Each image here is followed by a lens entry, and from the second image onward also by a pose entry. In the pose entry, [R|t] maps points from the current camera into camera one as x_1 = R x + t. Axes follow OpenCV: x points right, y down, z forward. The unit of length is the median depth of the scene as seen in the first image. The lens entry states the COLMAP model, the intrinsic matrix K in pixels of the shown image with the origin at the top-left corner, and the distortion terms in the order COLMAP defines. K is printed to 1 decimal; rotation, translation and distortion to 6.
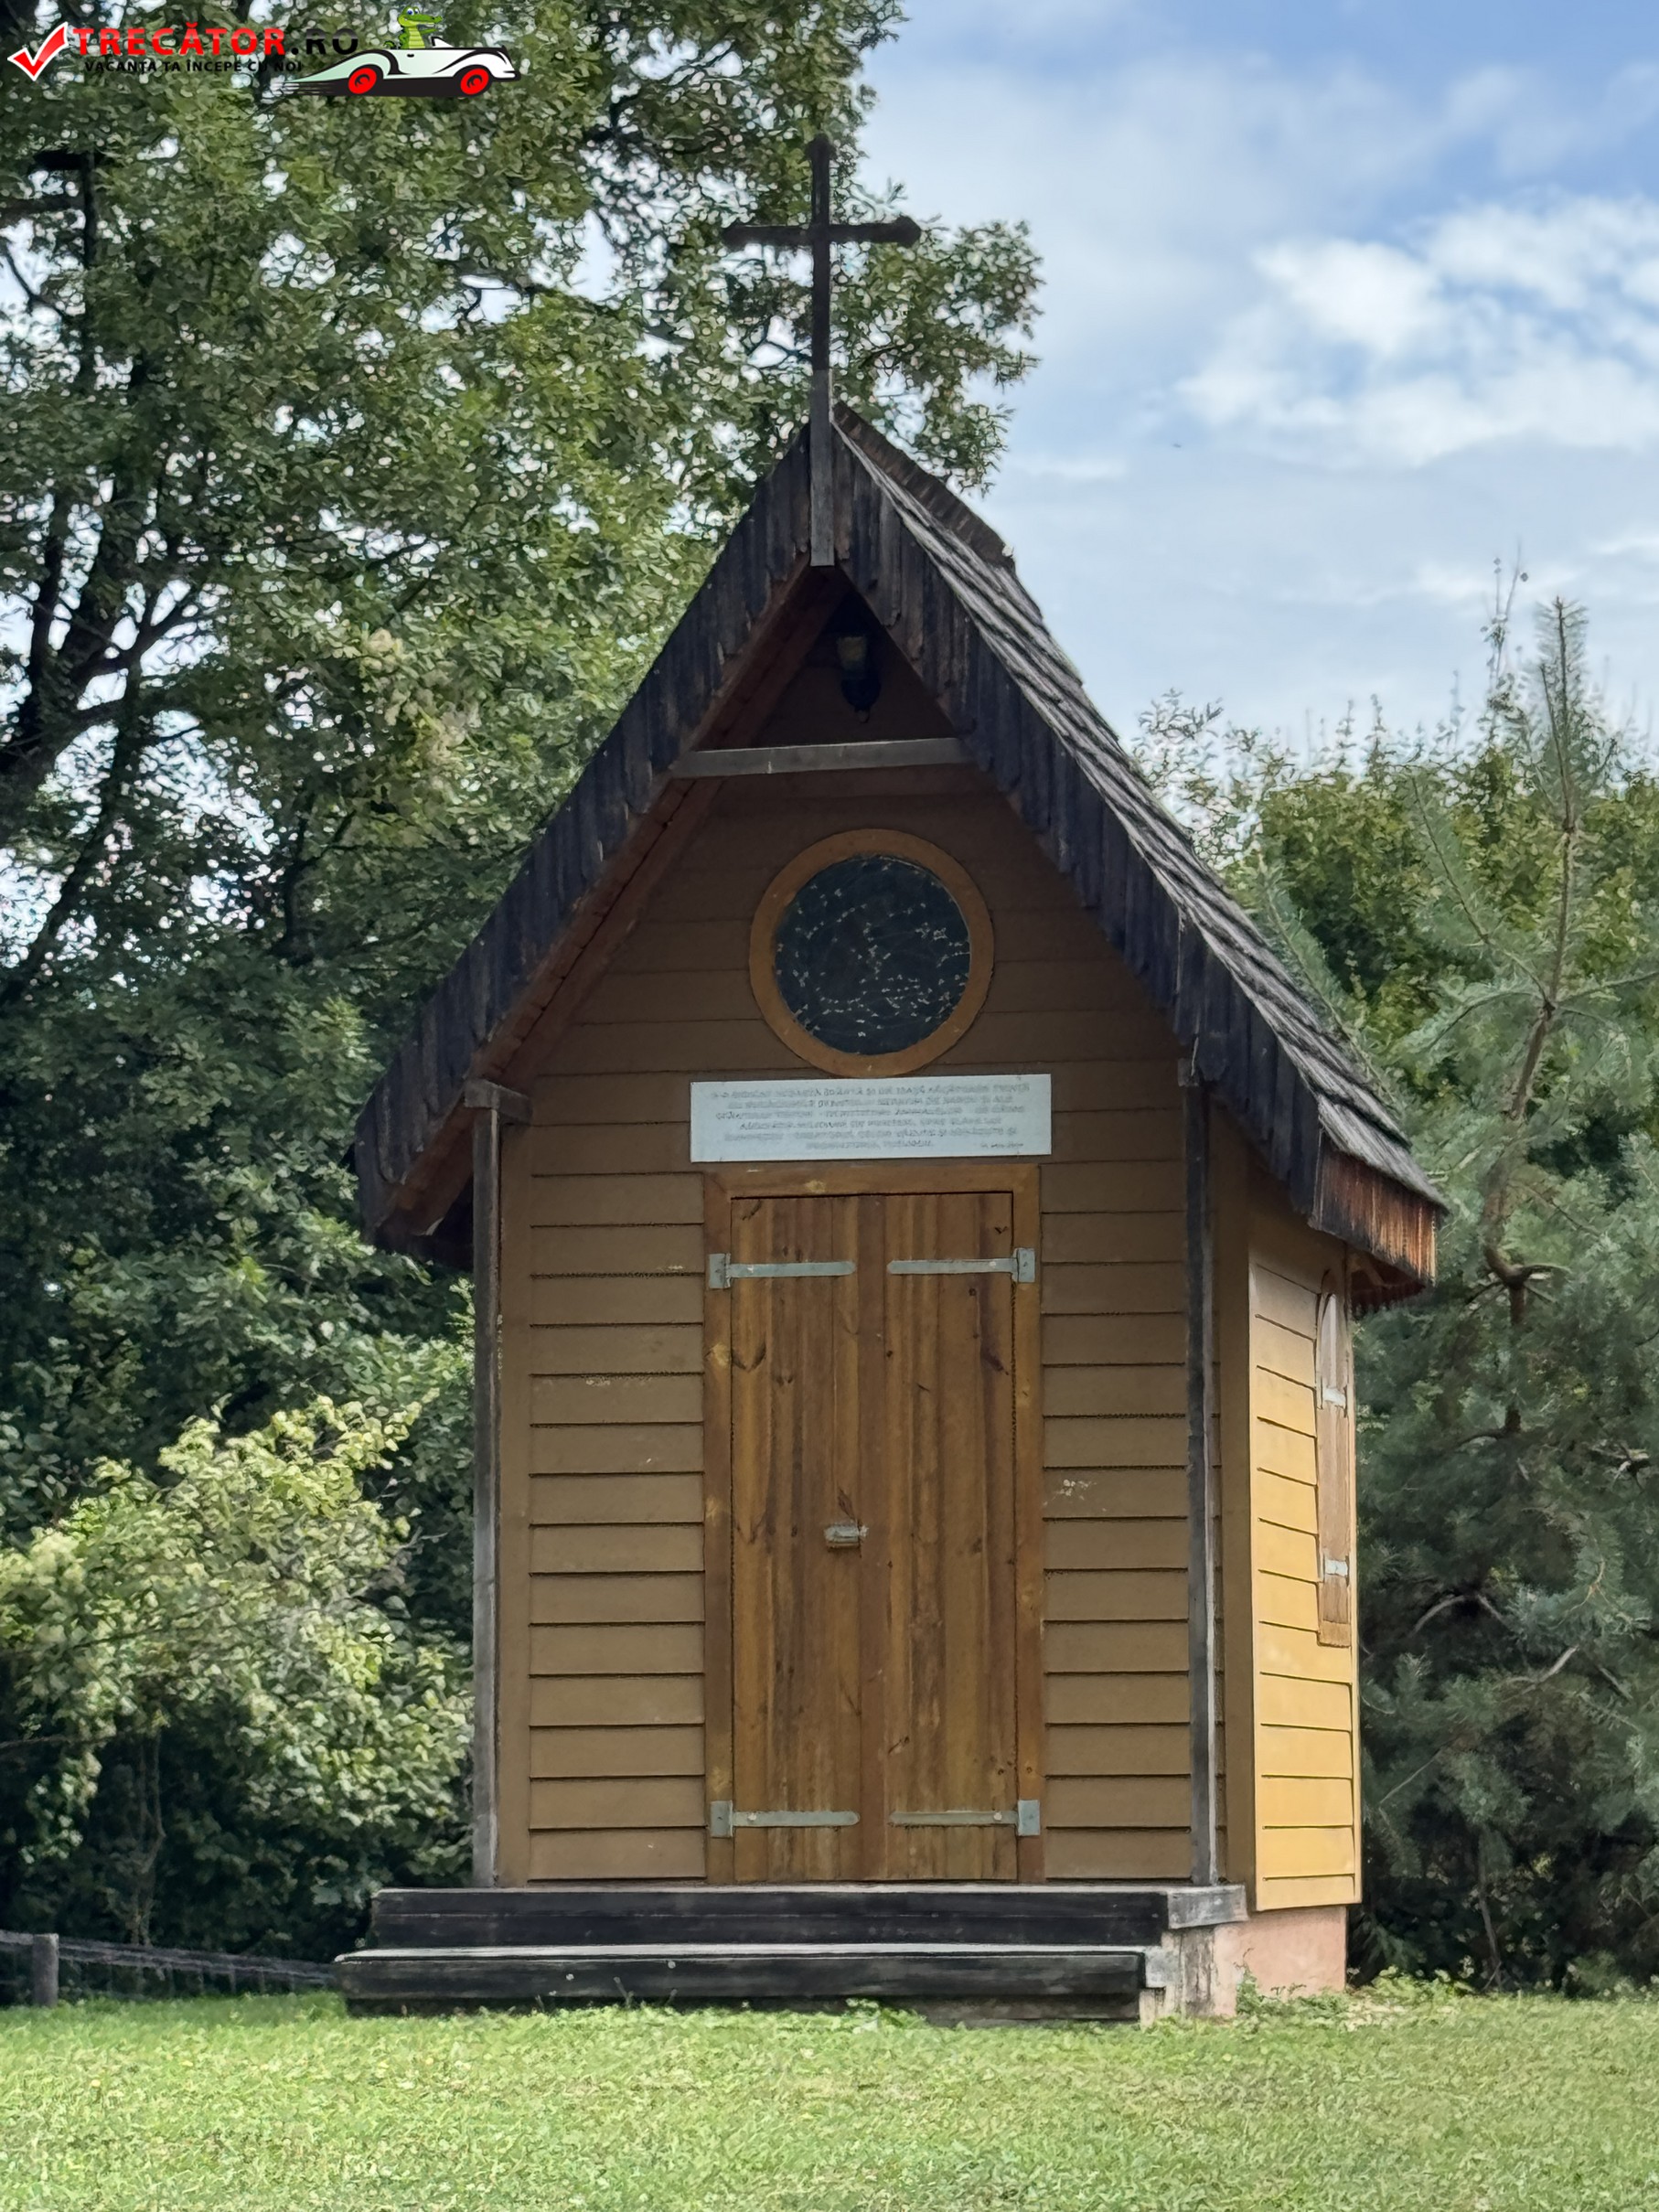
lens RADIAL K [[7321.4, 0, 829.5], [0, 7321.4, 1106.0], [0, 0, 1]] dist [0.063923, 1.946173]
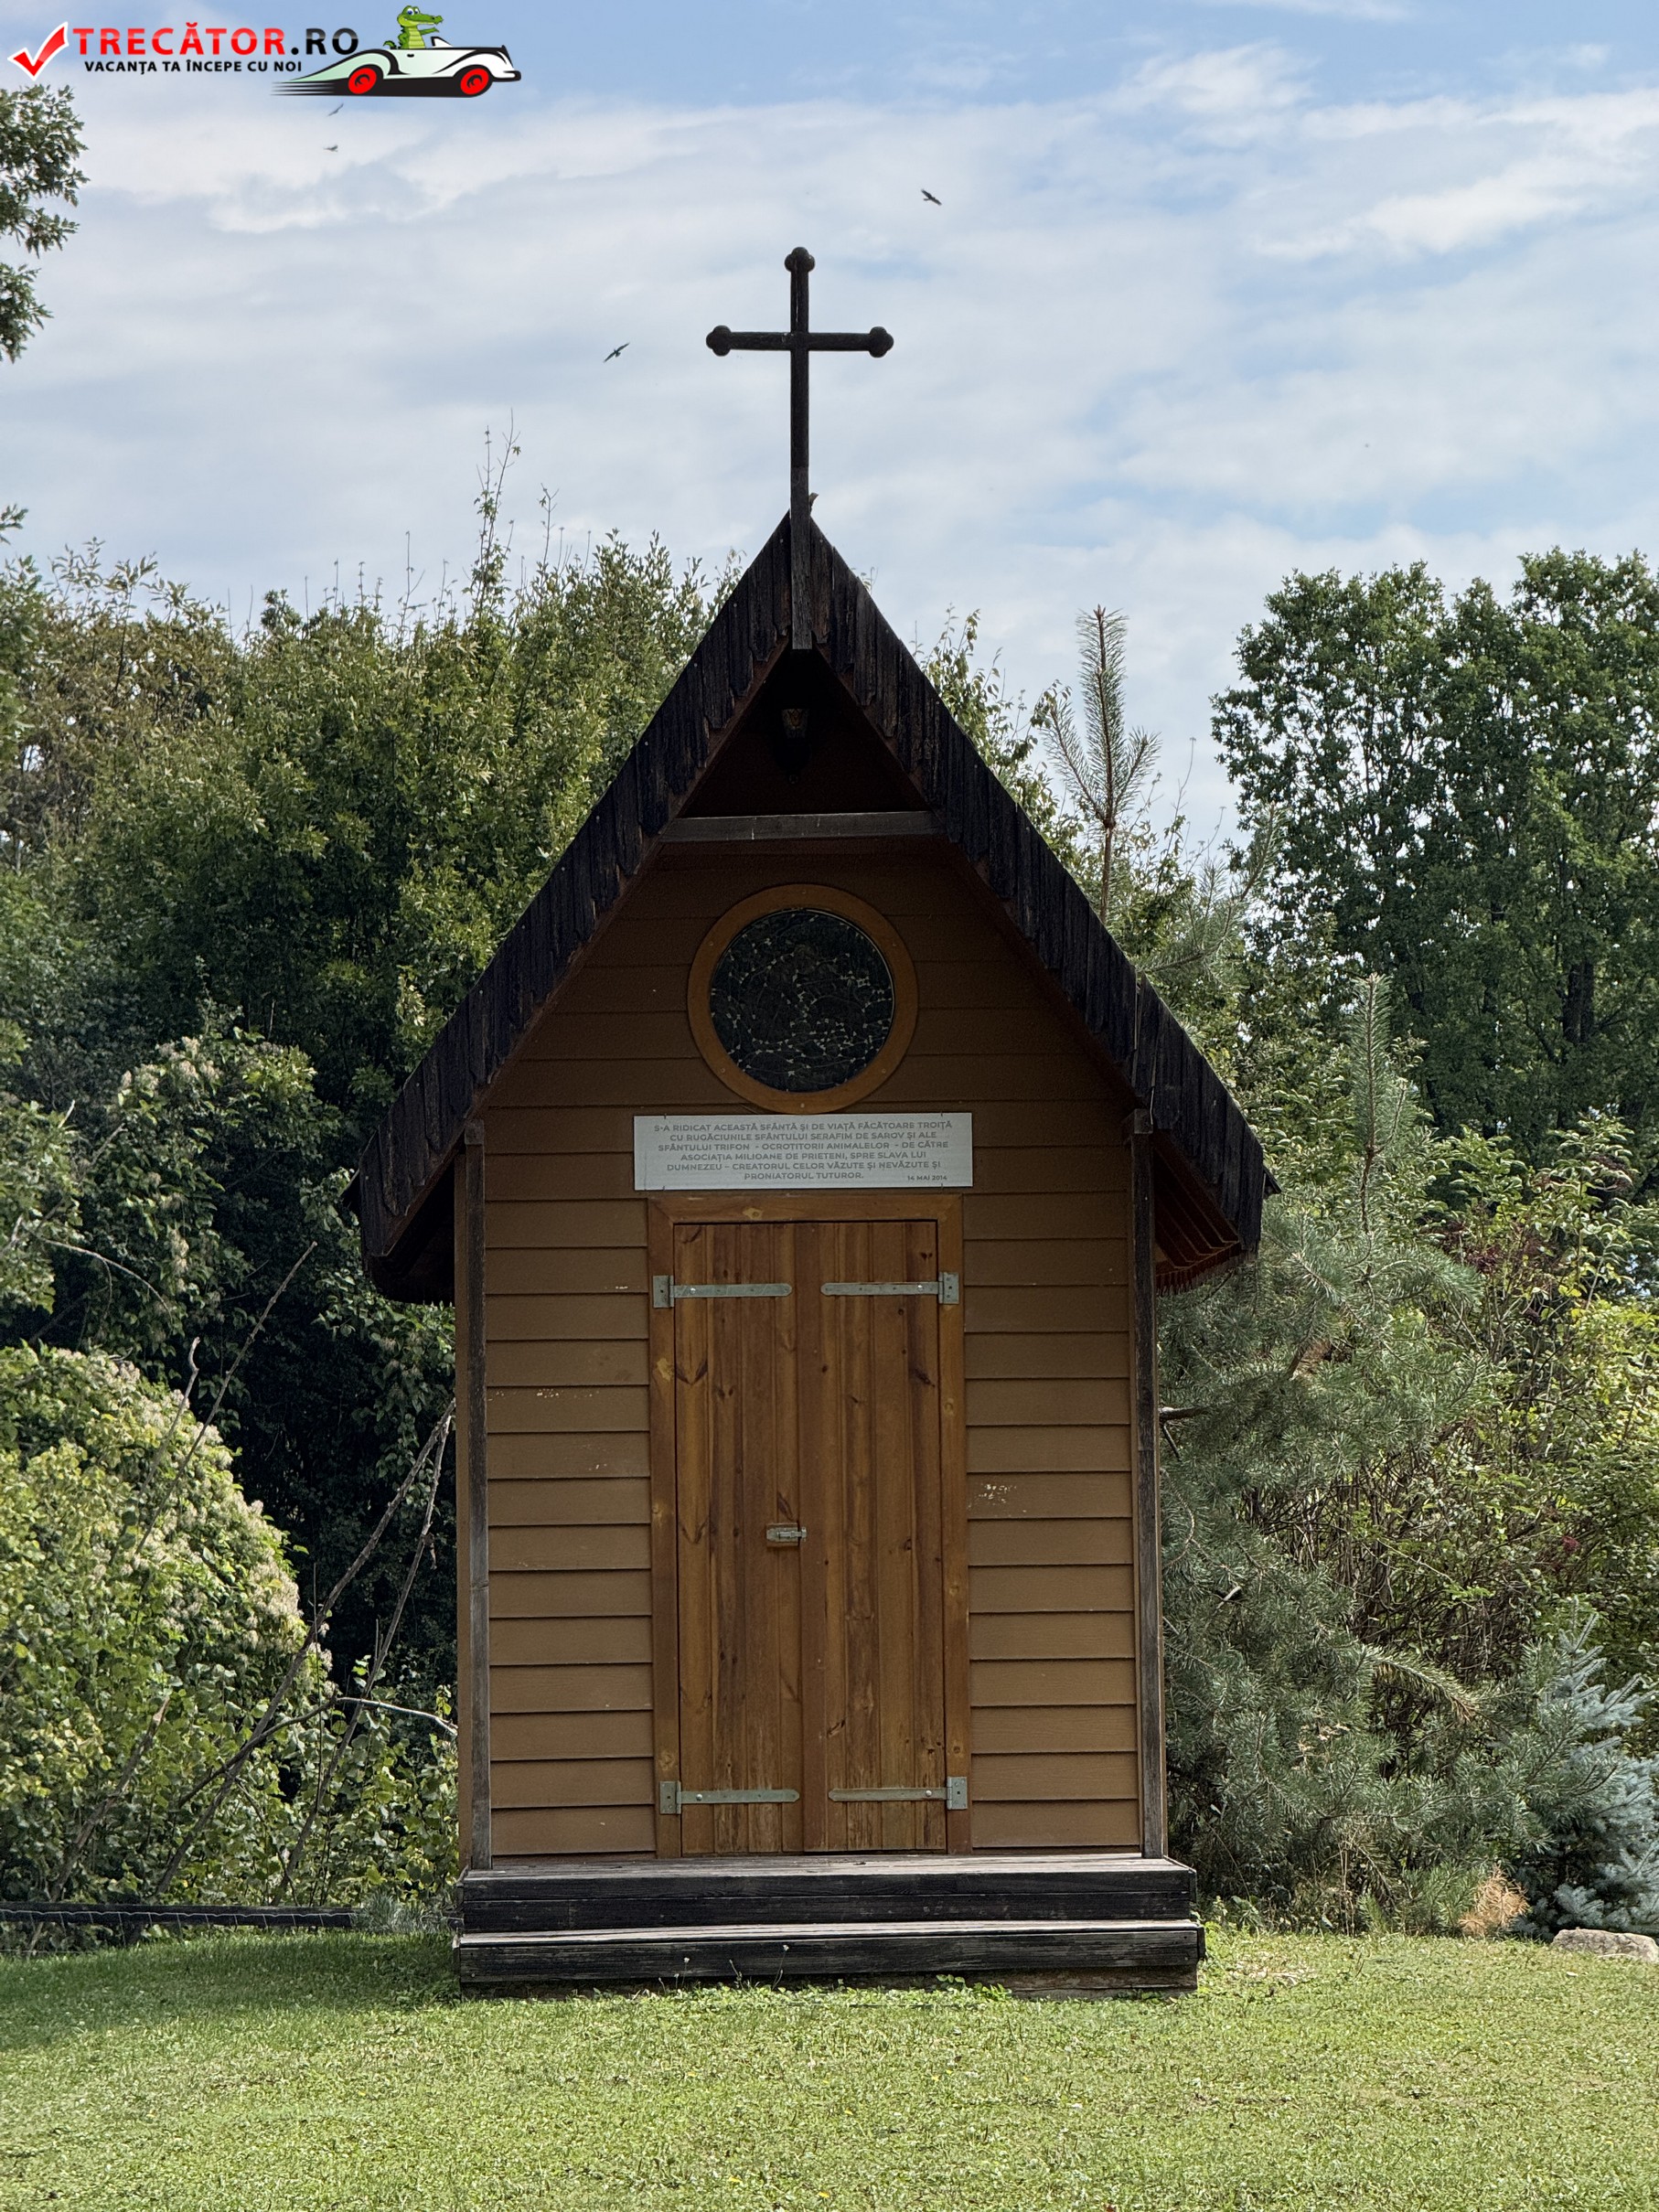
lens RADIAL K [[7766.4, 0, 959.2], [0, 7766.4, 1110.1], [0, 0, 1]] dist [0.133244, 1.443203]
pose [[0.968778, 0.005220, 0.247877, -0.258818], [-0.014085, 0.999322, 0.034005, -0.044170], [-0.247531, -0.036434, 0.968195, -0.122081]]
